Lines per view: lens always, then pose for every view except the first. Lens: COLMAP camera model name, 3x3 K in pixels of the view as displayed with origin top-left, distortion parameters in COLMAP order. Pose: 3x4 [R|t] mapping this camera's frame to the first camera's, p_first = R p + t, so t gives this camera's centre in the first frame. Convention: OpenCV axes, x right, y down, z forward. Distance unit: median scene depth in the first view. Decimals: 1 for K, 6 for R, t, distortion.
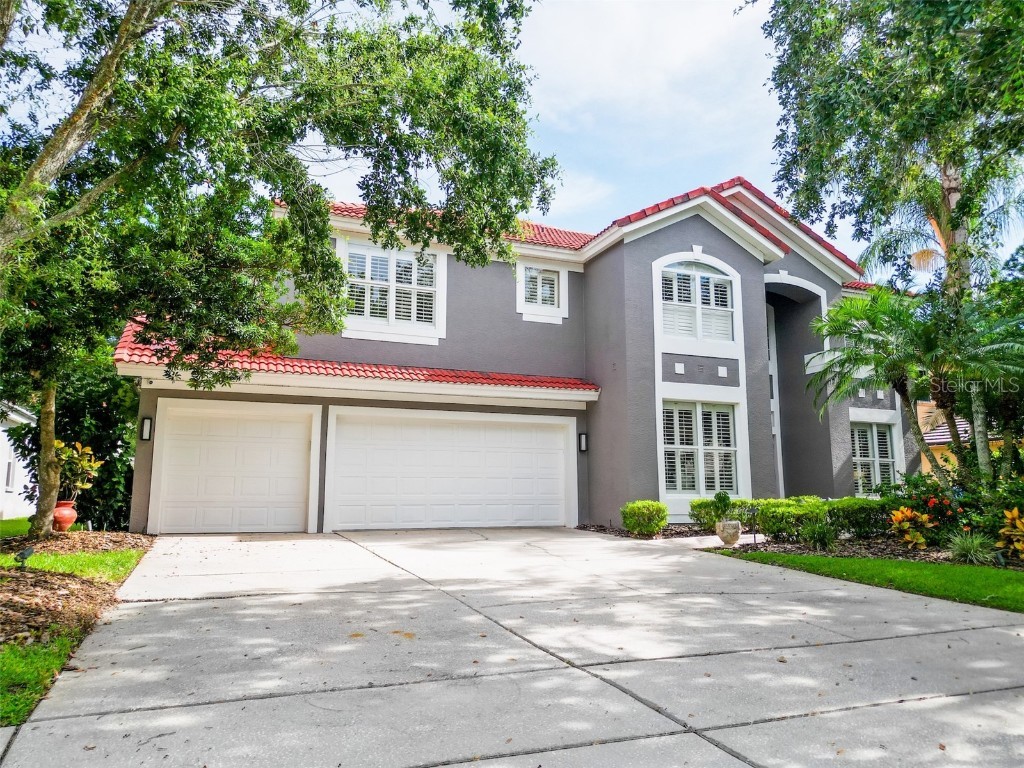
lens RADIAL K [[726.6, 0, 510.7], [0, 726.6, 378.6], [0, 0, 1]] dist [0.059074, -0.049383]
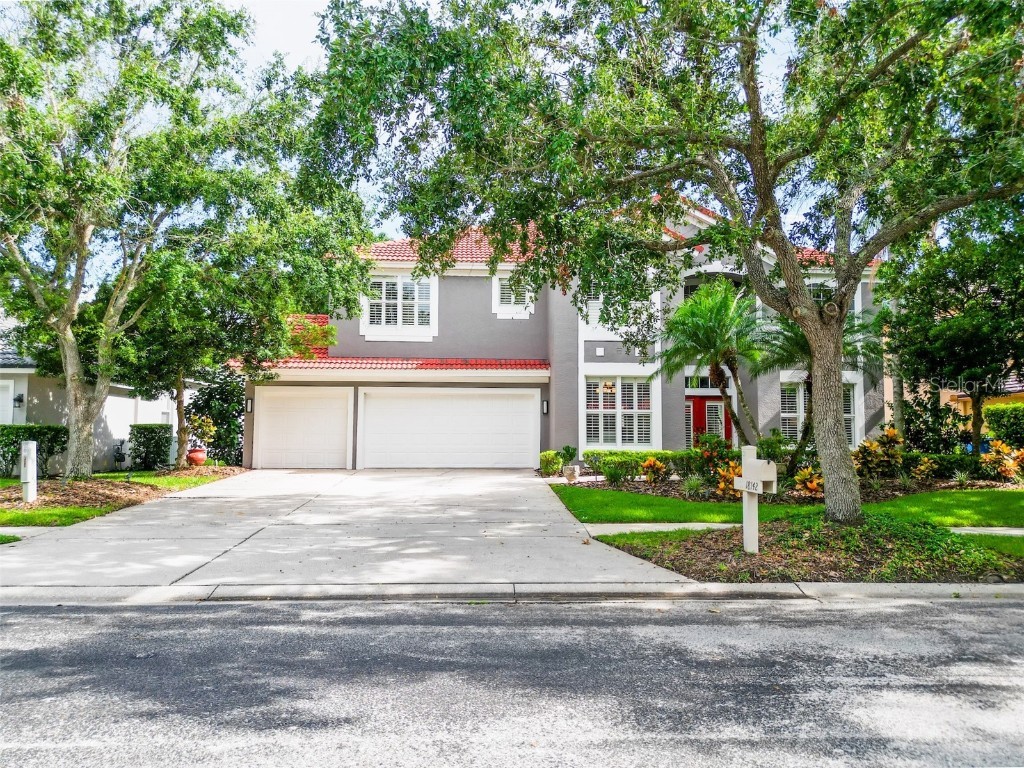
lens RADIAL K [[726.6, 0, 513.3], [0, 726.6, 389.8], [0, 0, 1]] dist [0.059074, -0.049383]
pose [[0.951629, -0.021285, -0.306512, 0.487157], [0.047934, 0.995667, 0.079679, -0.057925], [0.303488, -0.090517, 0.948526, -0.307178]]
